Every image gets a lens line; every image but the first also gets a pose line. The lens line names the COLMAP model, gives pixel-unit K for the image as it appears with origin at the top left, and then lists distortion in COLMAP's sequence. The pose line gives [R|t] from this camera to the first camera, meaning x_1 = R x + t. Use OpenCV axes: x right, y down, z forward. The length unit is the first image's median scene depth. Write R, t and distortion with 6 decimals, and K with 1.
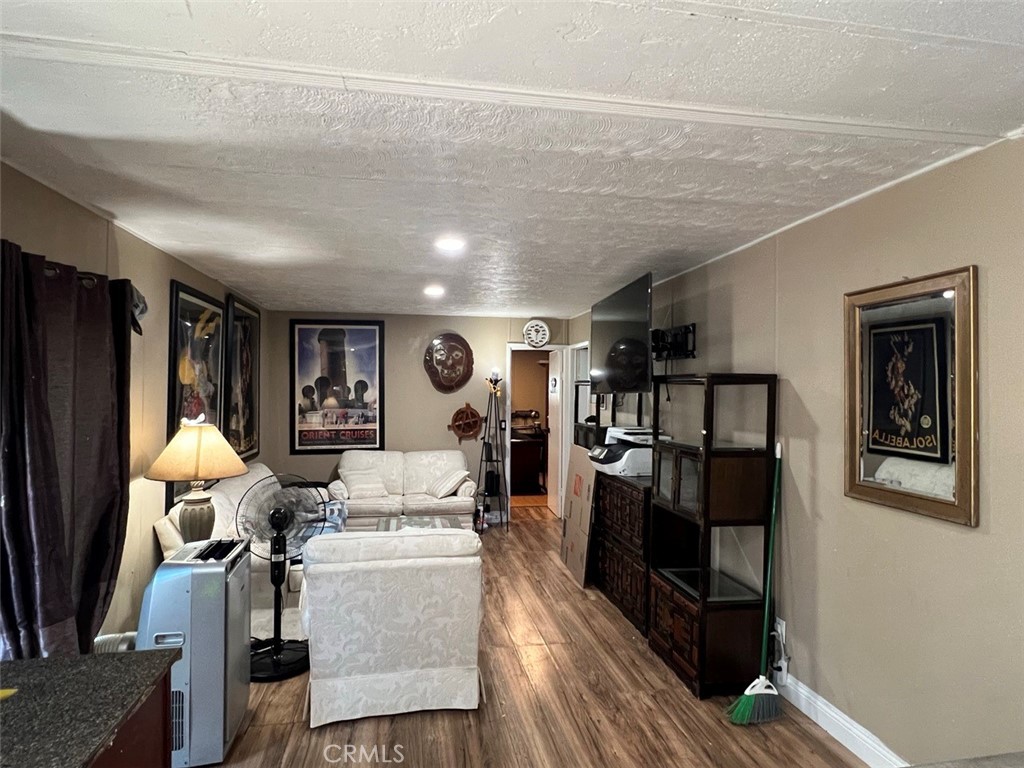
lens RADIAL K [[570.3, 0, 513.1], [0, 570.3, 389.2], [0, 0, 1]] dist [0.006925, 0.000649]
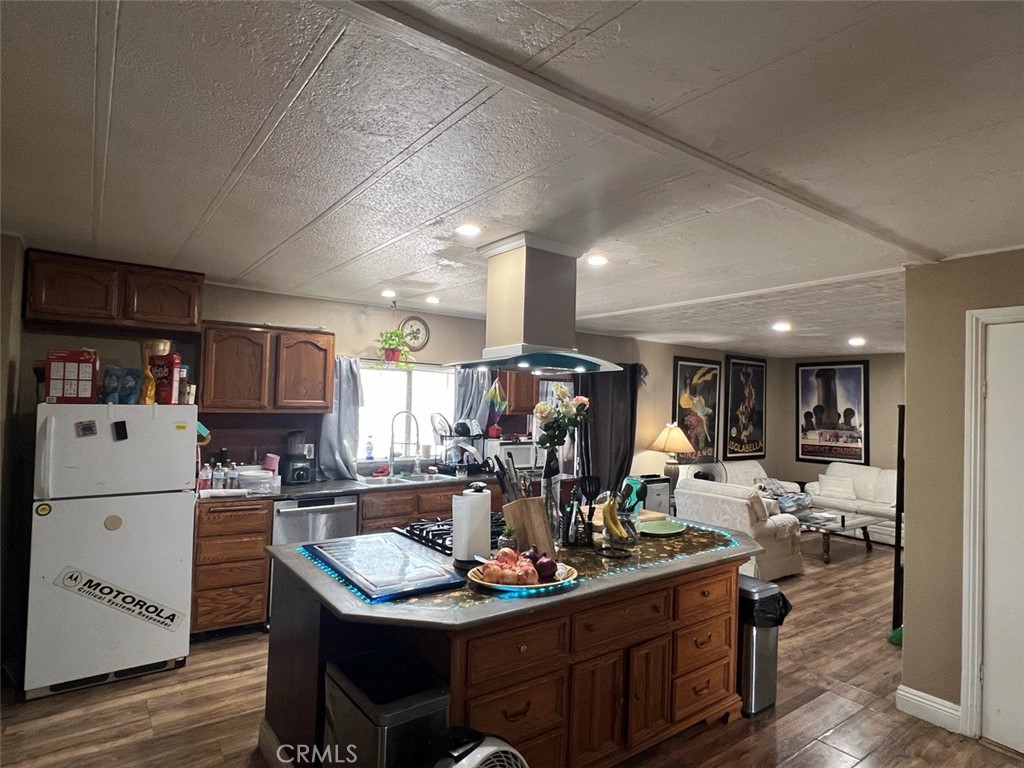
lens RADIAL K [[570.3, 0, 504.8], [0, 570.3, 387.3], [0, 0, 1]] dist [0.006925, 0.000649]
pose [[0.426903, -0.023156, -0.904001, 0.556967], [-0.027227, 0.998890, -0.038444, 0.007964], [0.903887, 0.041025, 0.425799, -0.231426]]
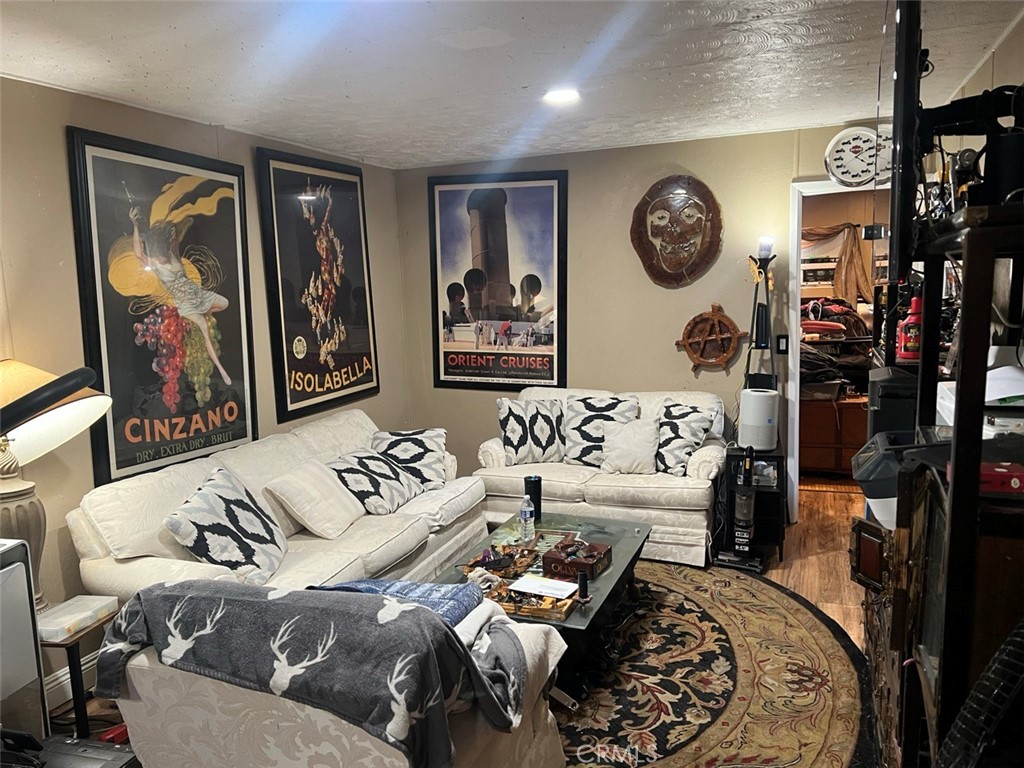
lens RADIAL K [[791.4, 0, 515.9], [0, 791.4, 381.2], [0, 0, 1]] dist [0.055913, 0.004951]
pose [[0.853748, 0.027245, -0.519972, 0.160374], [0.042794, 0.991580, 0.122221, -0.004929], [0.518924, -0.126598, 0.845394, 0.270976]]
